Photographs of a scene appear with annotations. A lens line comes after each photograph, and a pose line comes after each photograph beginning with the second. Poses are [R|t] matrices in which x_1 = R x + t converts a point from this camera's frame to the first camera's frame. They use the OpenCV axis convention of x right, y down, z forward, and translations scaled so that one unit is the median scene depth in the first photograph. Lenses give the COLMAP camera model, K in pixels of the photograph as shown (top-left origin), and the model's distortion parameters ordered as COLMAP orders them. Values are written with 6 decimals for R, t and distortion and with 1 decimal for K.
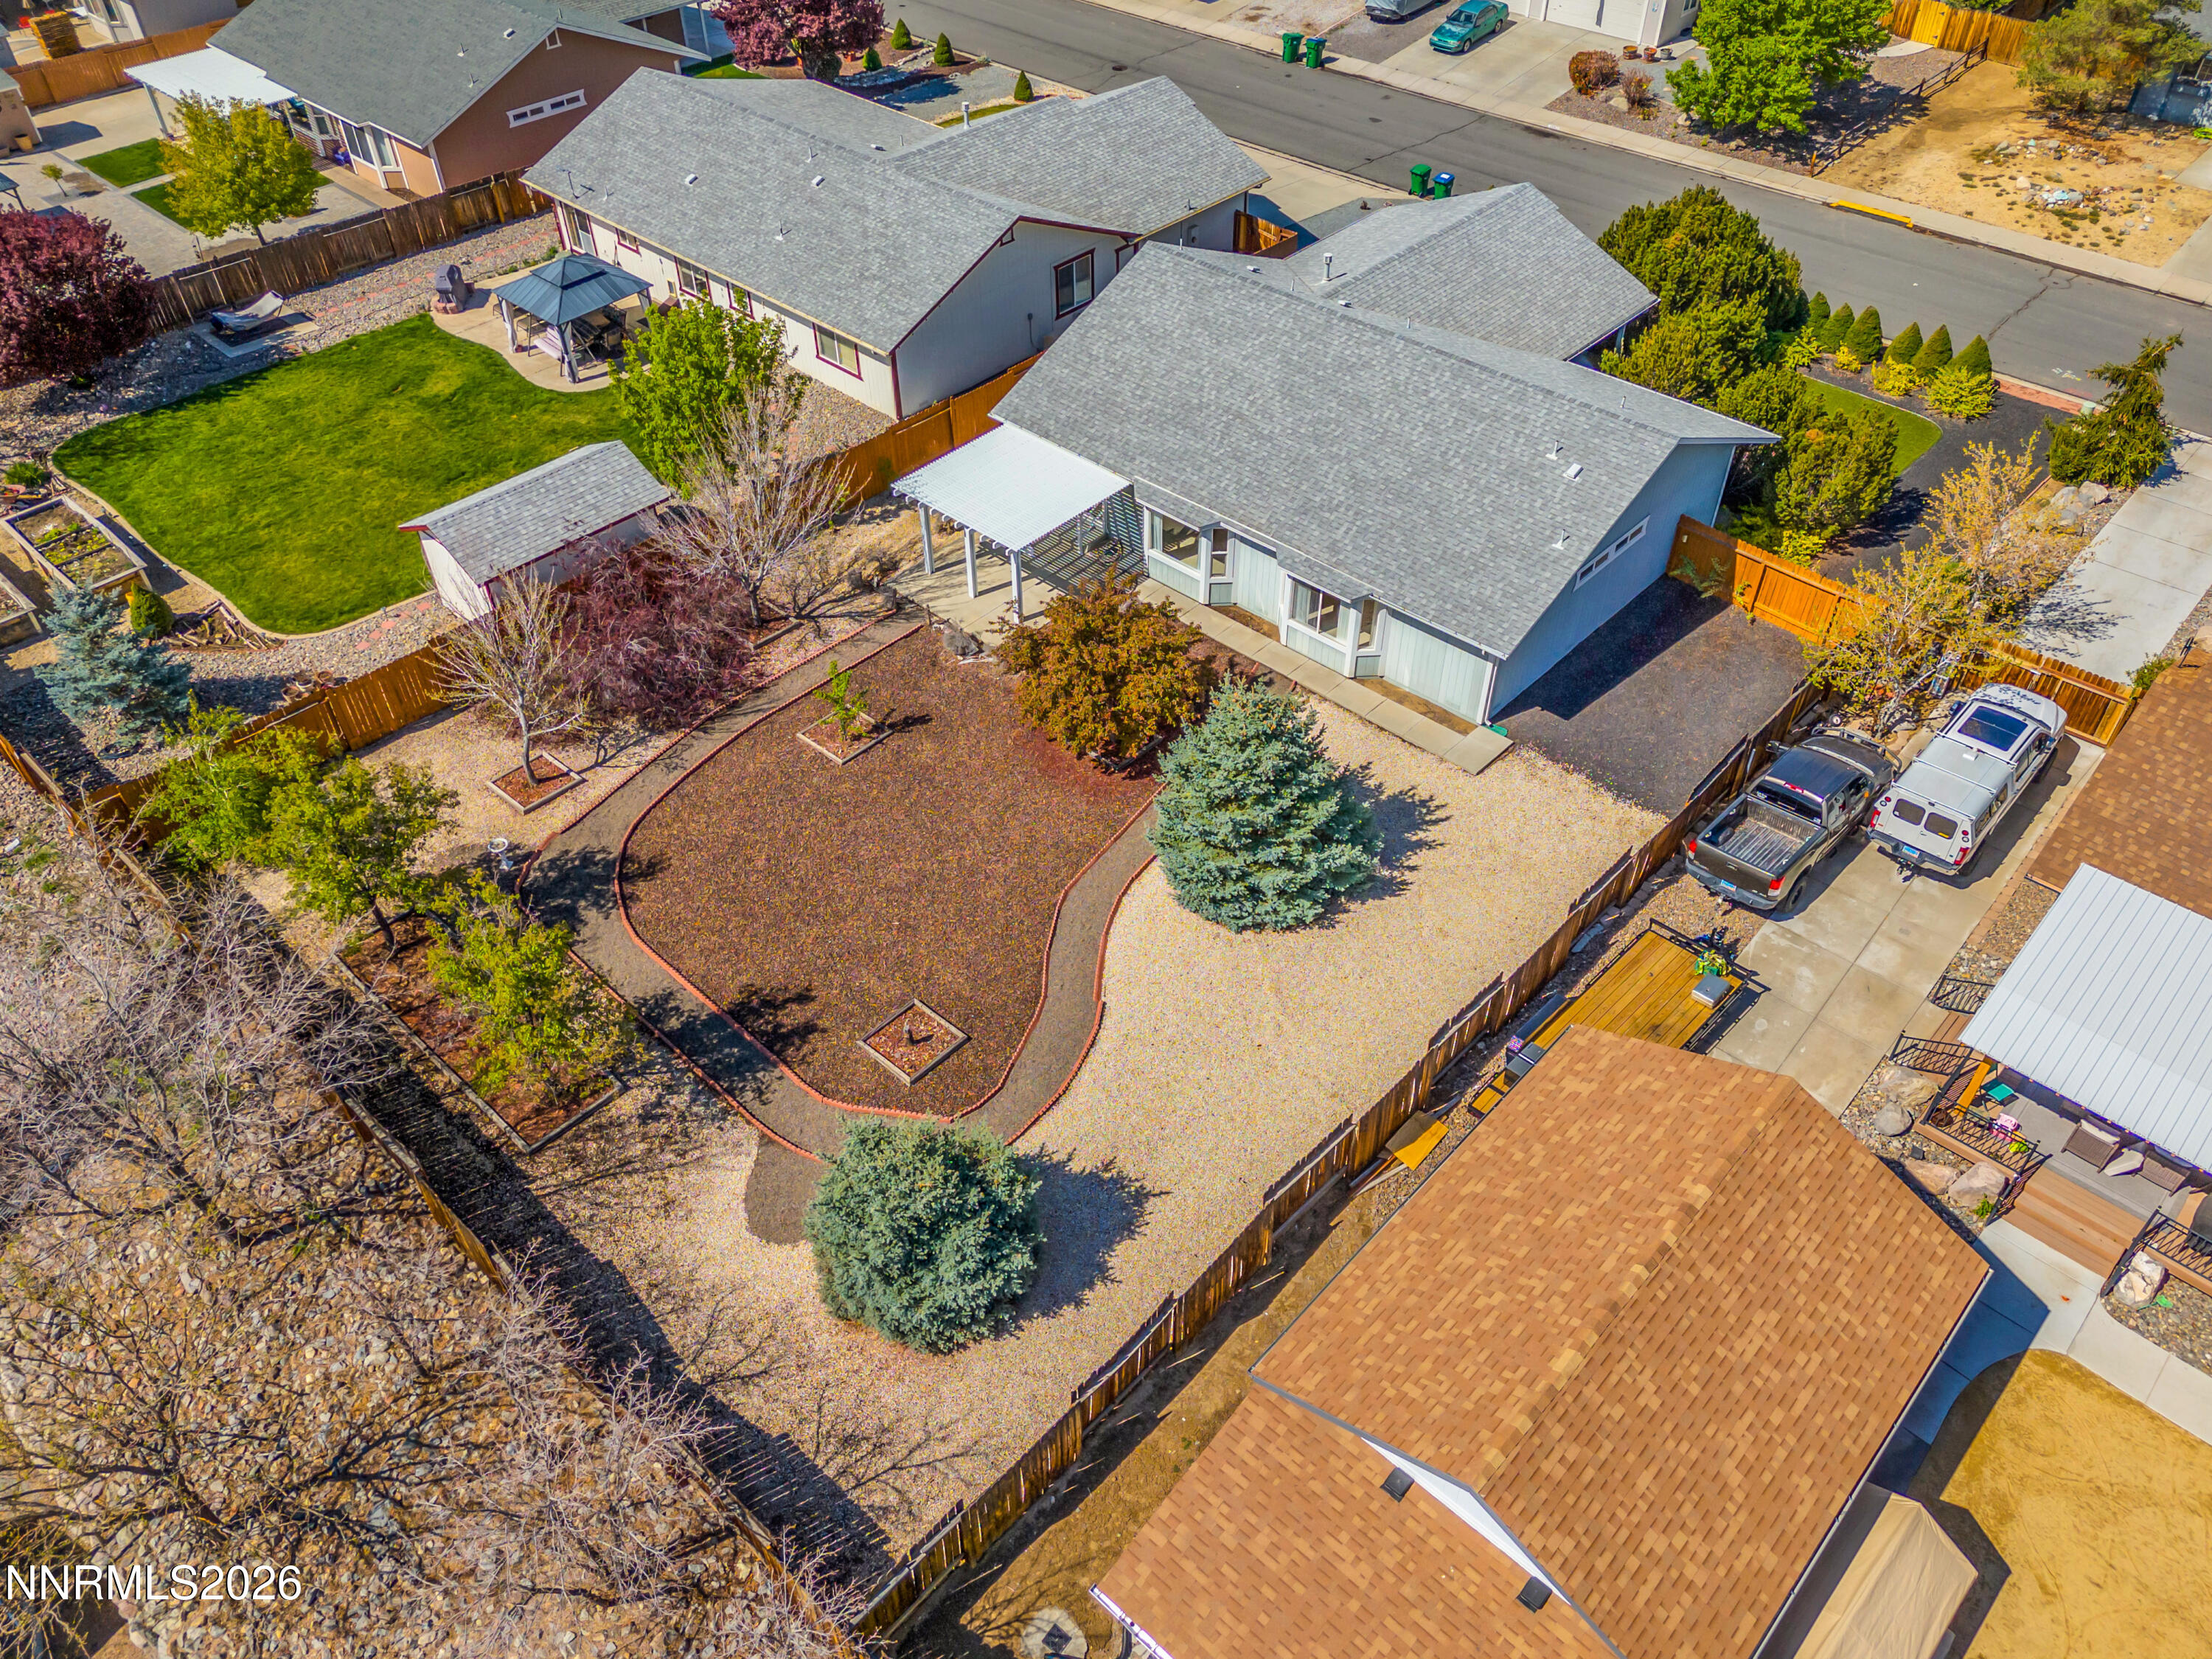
lens RADIAL K [[1635.4, 0, 1108.5], [0, 1635.4, 823.8], [0, 0, 1]] dist [0.074912, -0.069534]
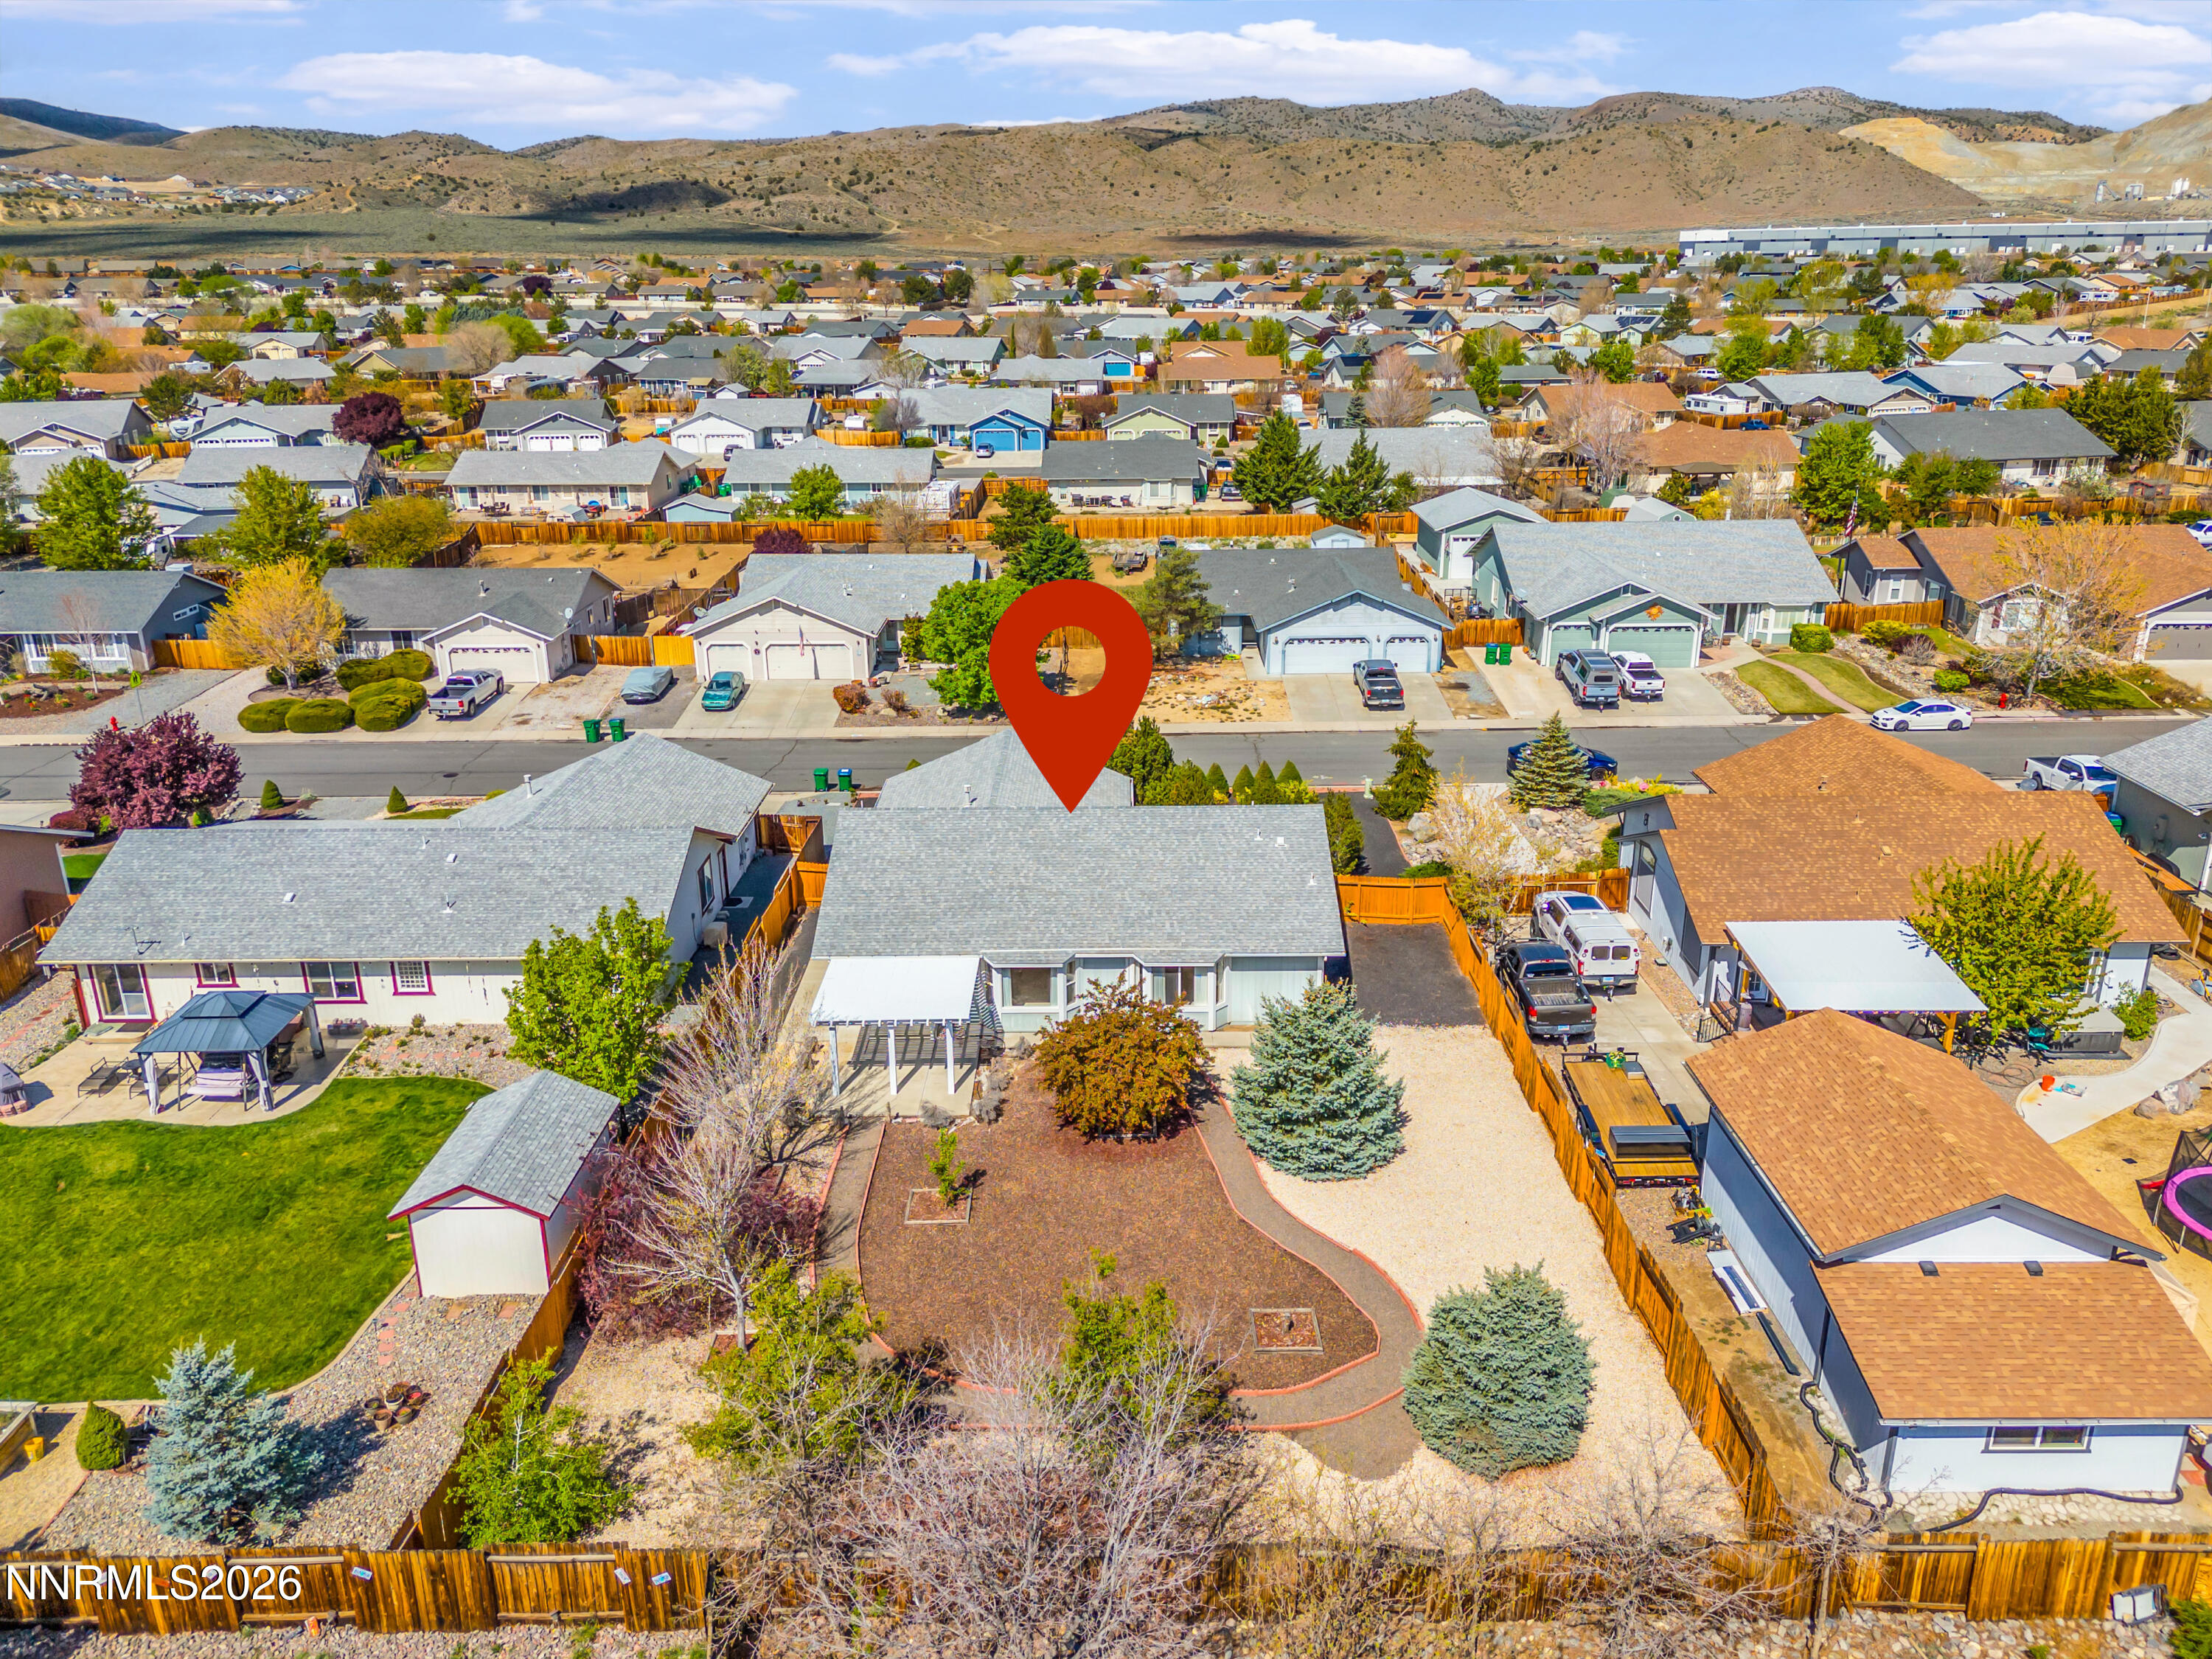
lens RADIAL K [[1635.4, 0, 1101.9], [0, 1635.4, 813.2], [0, 0, 1]] dist [0.074912, -0.069534]
pose [[0.739956, -0.216871, 0.636736, -0.722054], [0.457745, 0.855963, -0.240410, 0.033486], [-0.492884, 0.469356, 0.732646, 0.030734]]
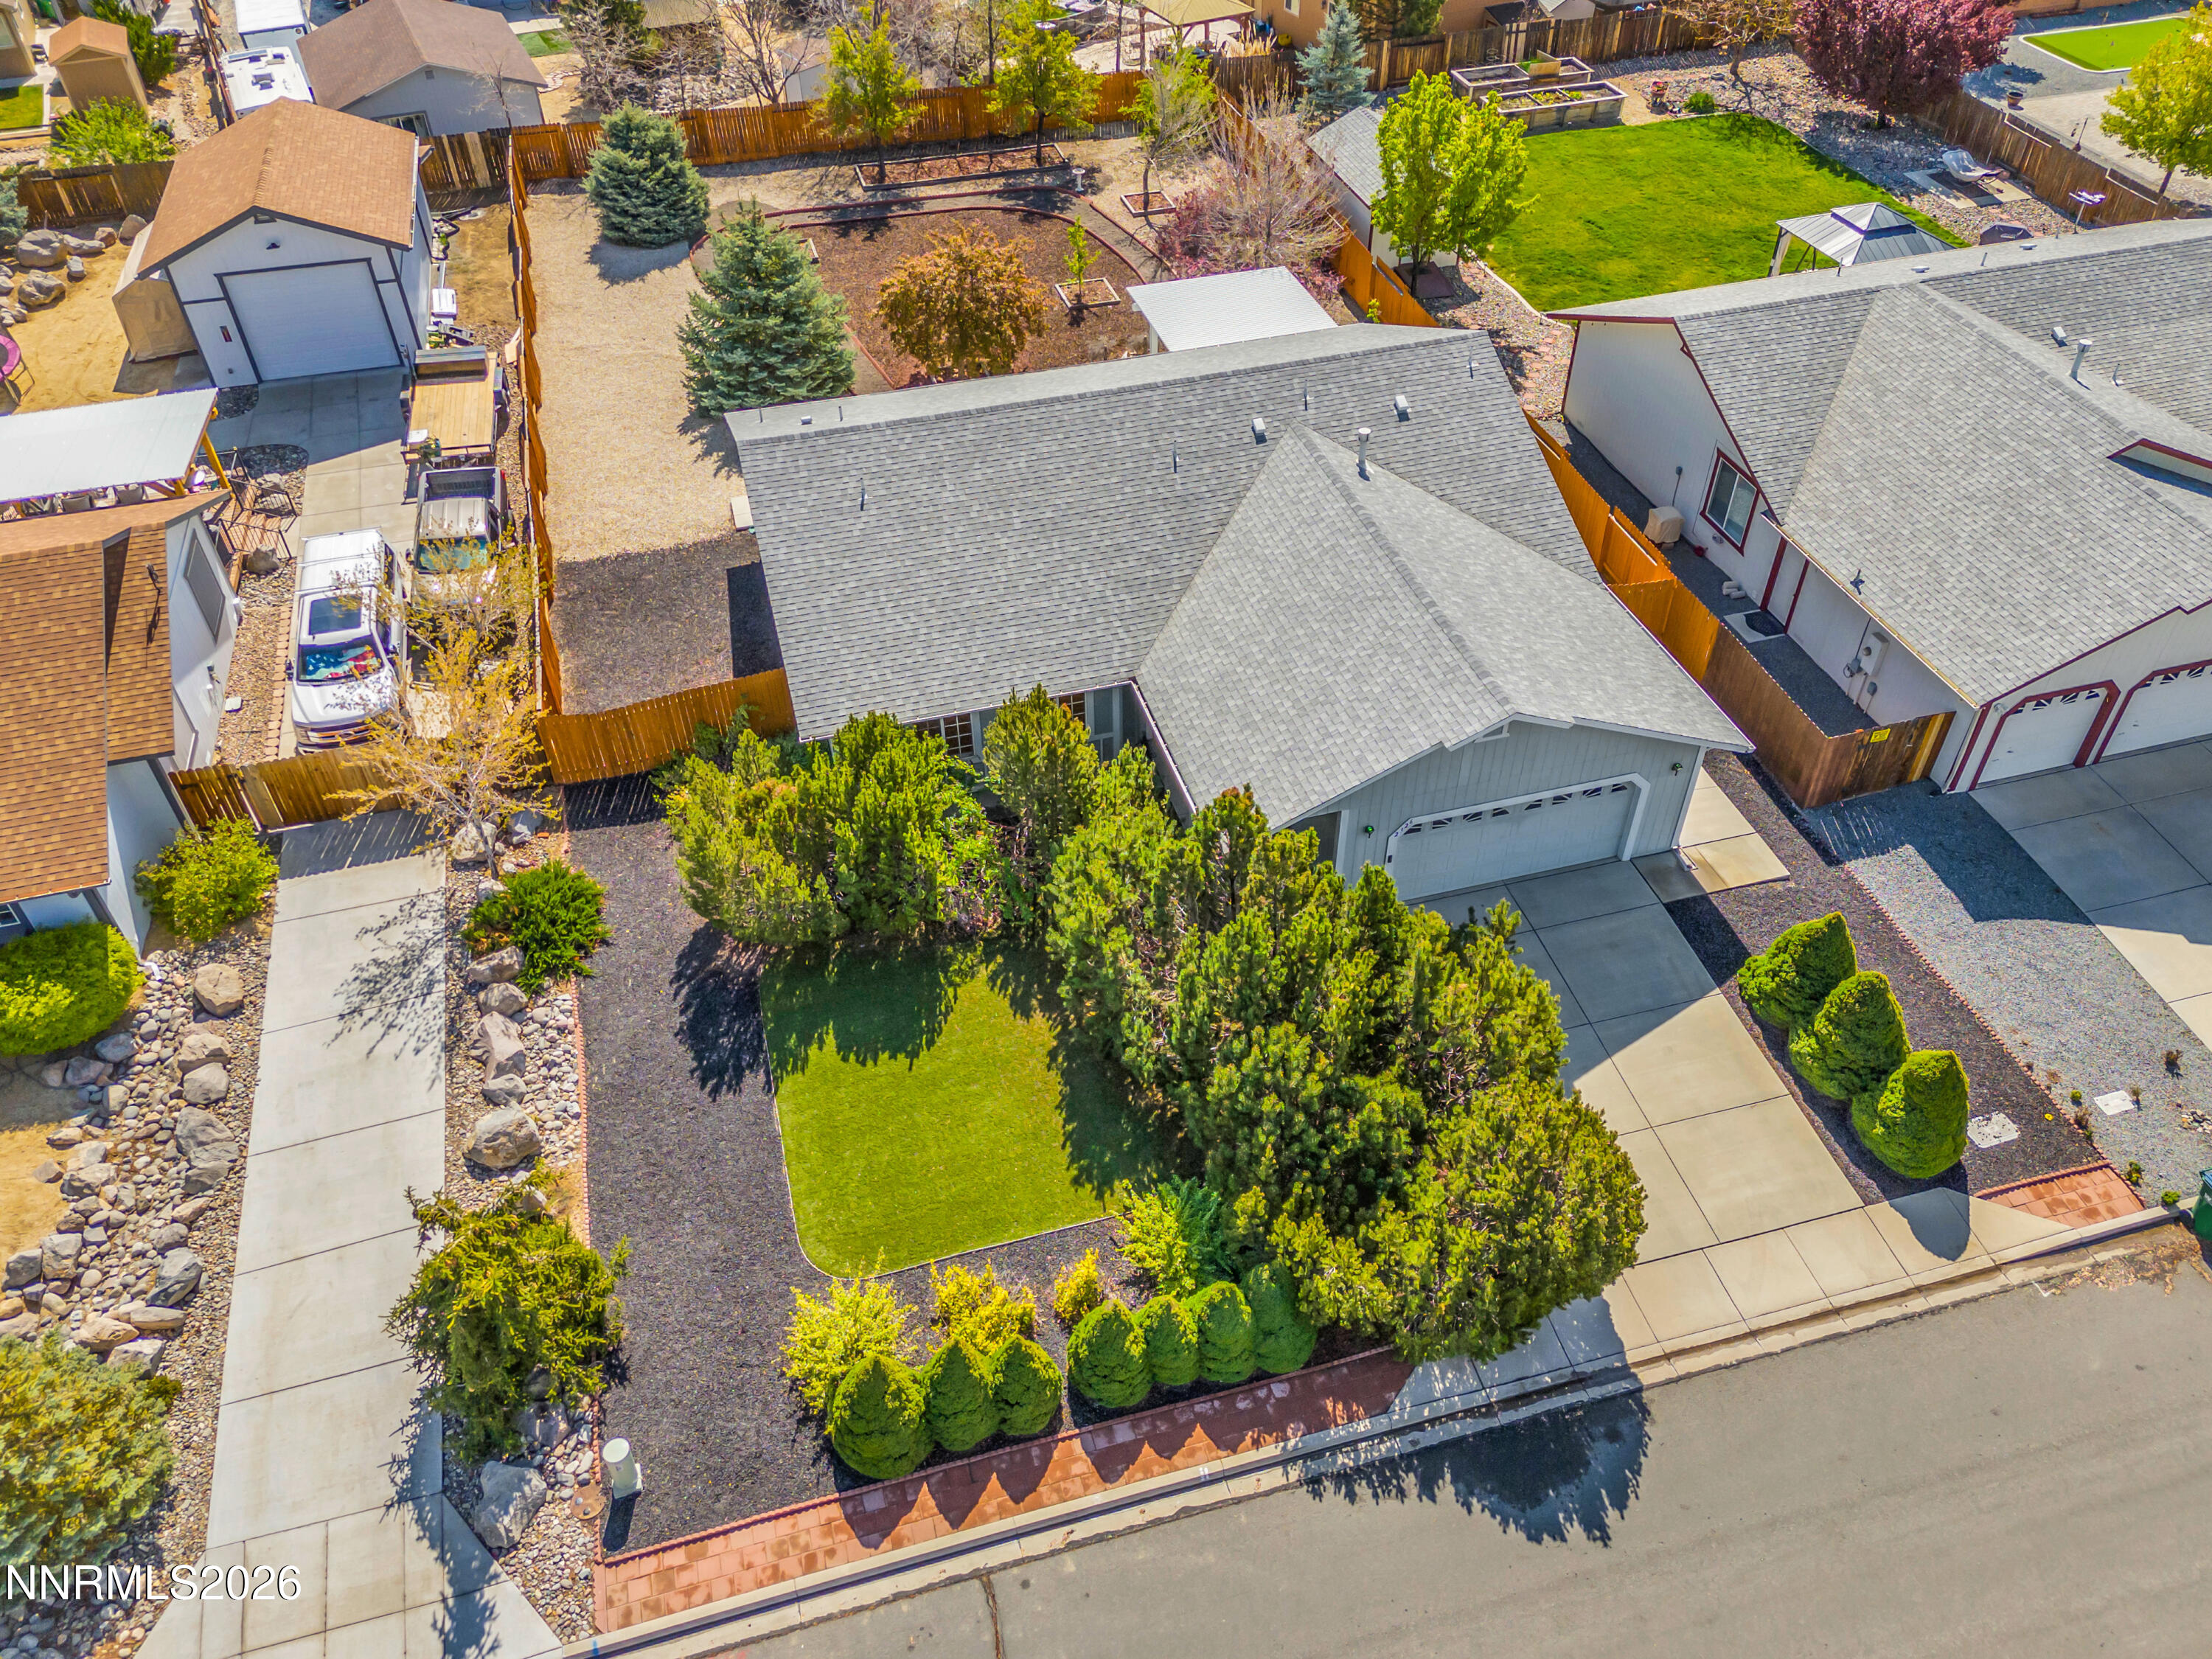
lens RADIAL K [[1635.4, 0, 1118.6], [0, 1635.4, 831.2], [0, 0, 1]] dist [0.074912, -0.069534]
pose [[-0.516897, 0.585583, -0.624427, 0.895498], [-0.567335, 0.311900, 0.762134, -0.936347], [0.641052, 0.748205, 0.171002, 1.119668]]
